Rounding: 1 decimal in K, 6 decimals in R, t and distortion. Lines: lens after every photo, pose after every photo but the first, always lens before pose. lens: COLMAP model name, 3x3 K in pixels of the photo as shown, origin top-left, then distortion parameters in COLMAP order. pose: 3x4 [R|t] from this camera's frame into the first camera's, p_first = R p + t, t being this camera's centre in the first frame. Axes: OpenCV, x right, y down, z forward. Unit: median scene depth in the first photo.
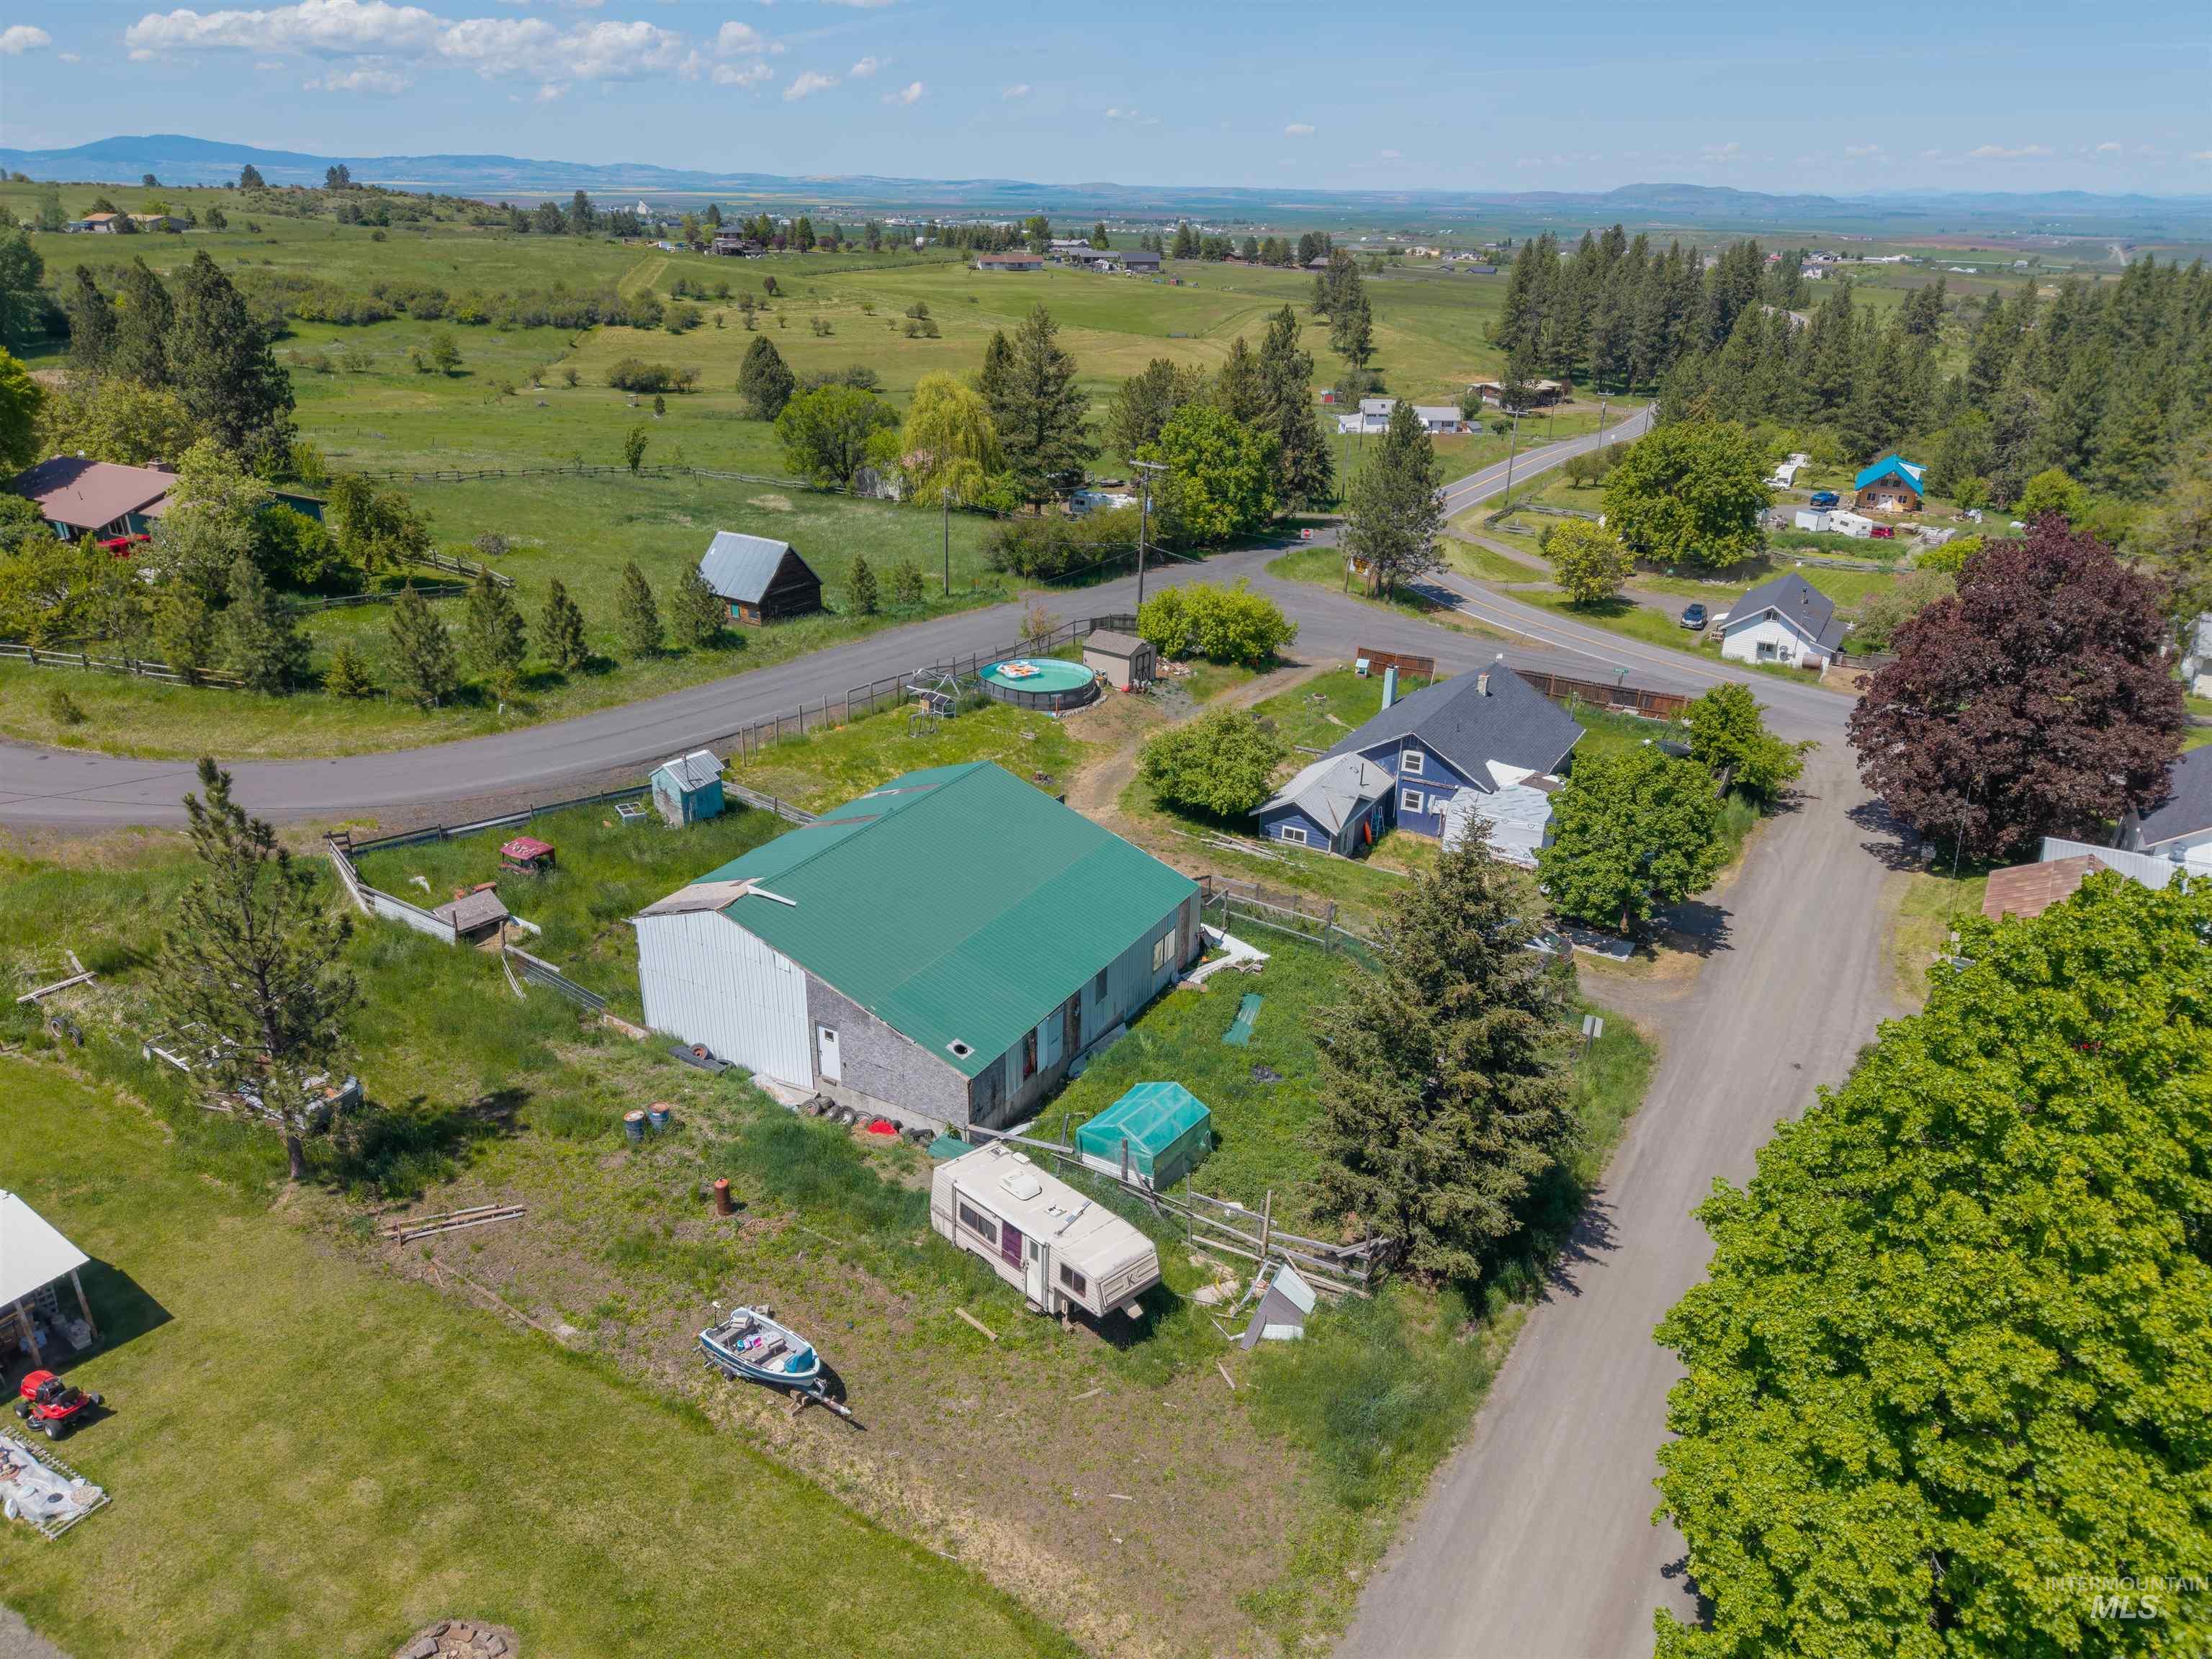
lens RADIAL K [[1446.0, 0, 1113.3], [0, 1446.0, 826.5], [0, 0, 1]] dist [0.014385, -0.015470]
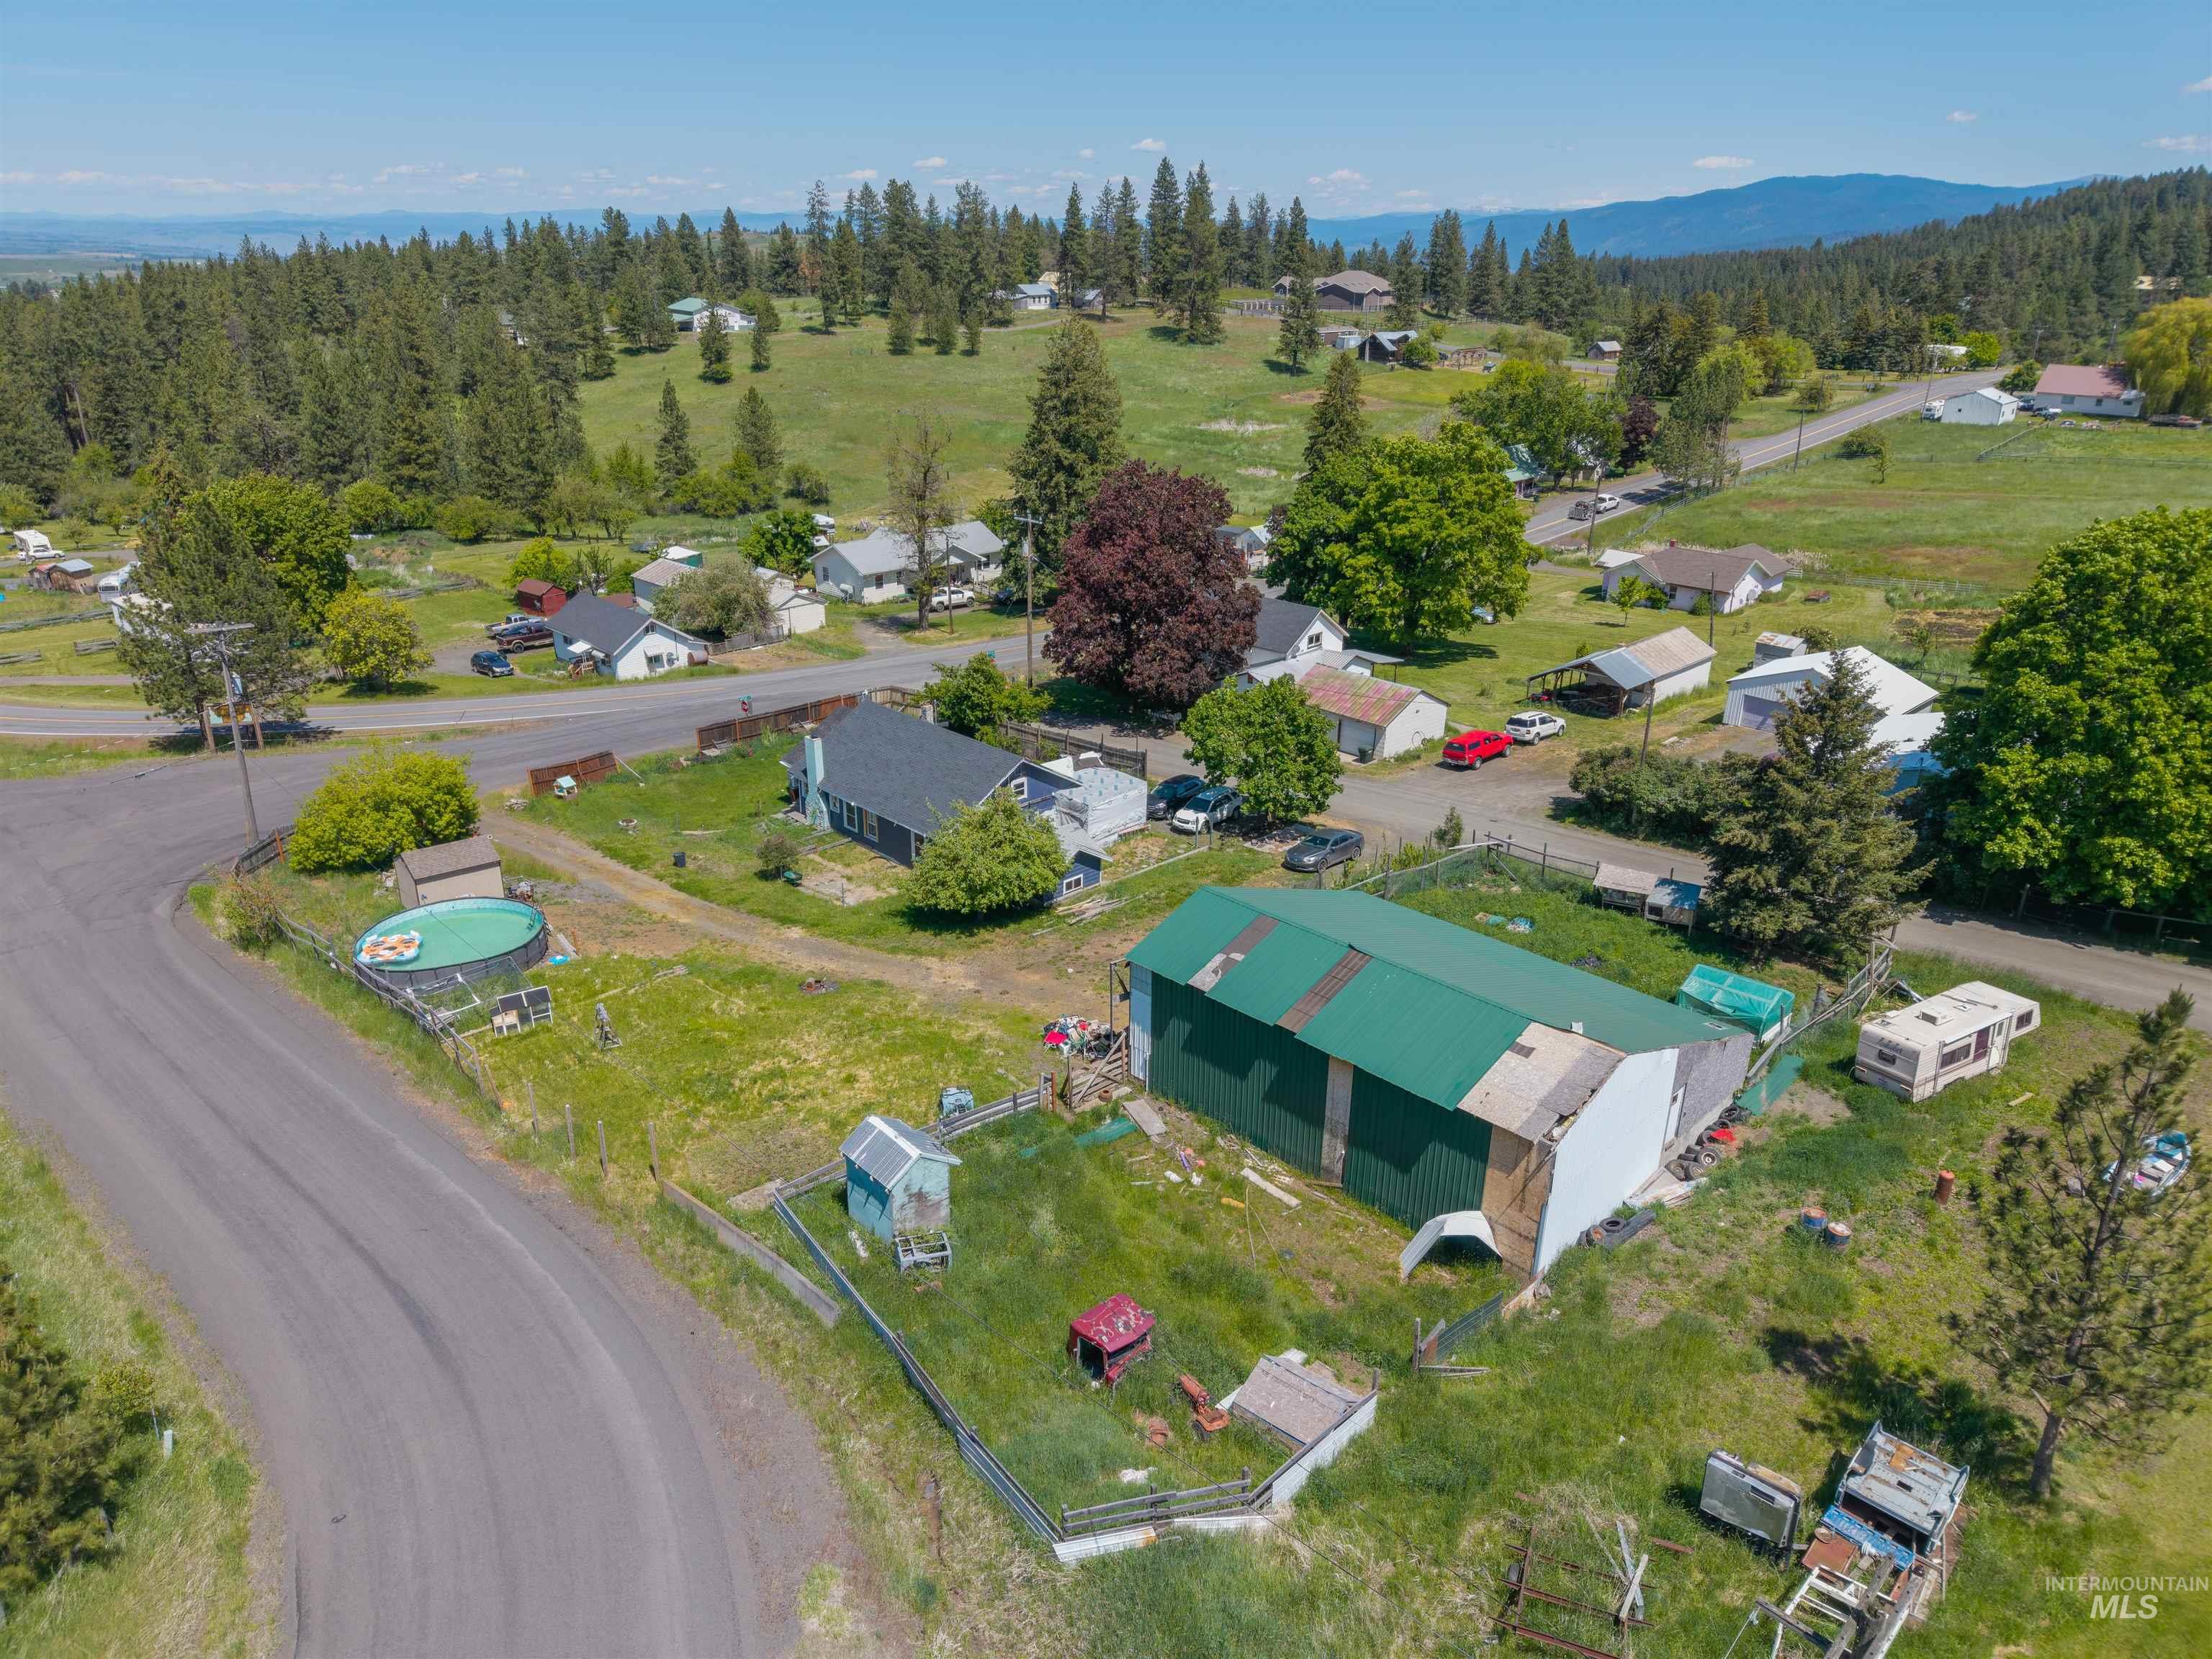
lens RADIAL K [[1446.0, 0, 1113.3], [0, 1446.0, 826.5], [0, 0, 1]] dist [0.014385, -0.015470]
pose [[0.278698, -0.369605, 0.886408, -0.417638], [0.378926, 0.890417, 0.252138, -0.154659], [-0.882464, 0.265613, 0.388210, 0.346193]]
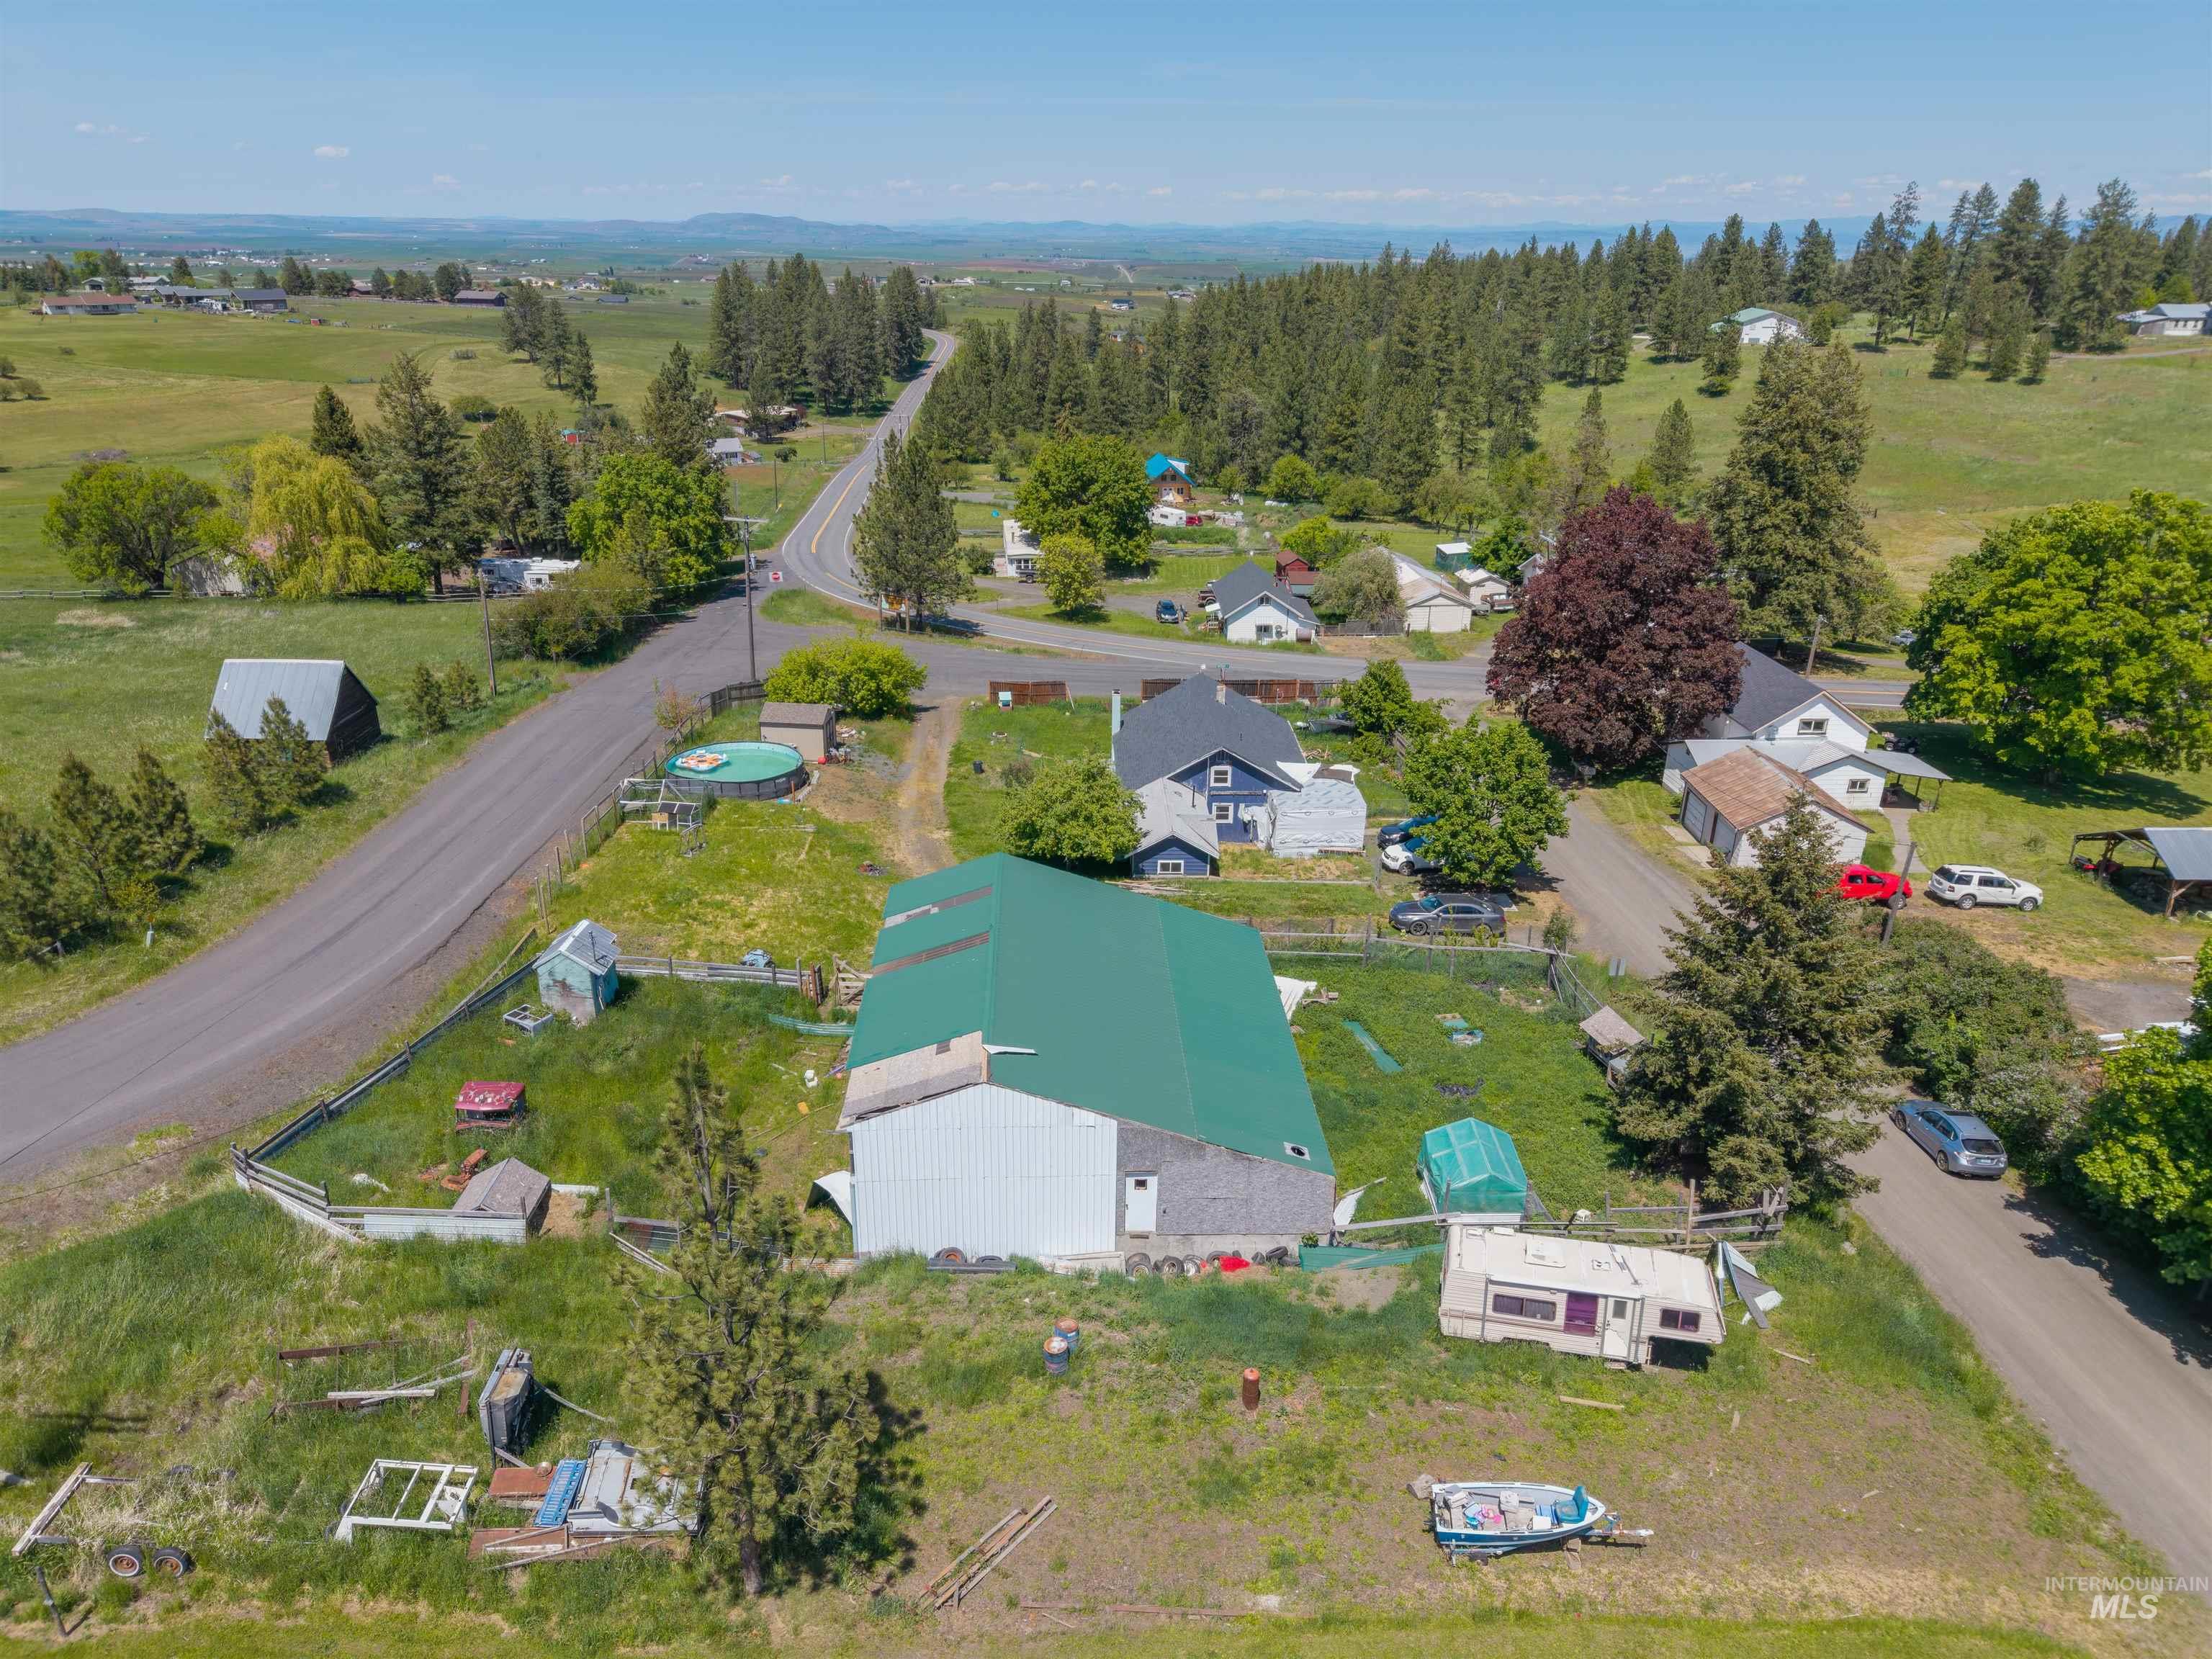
lens RADIAL K [[1461.9, 0, 1106.0], [0, 1461.9, 829.5], [0, 0, 1]] dist [-0.001825, -0.001871]
pose [[0.853176, -0.199339, 0.482032, -0.227359], [0.207865, 0.977483, 0.036315, -0.038545], [-0.478417, 0.069214, 0.875401, 0.085289]]
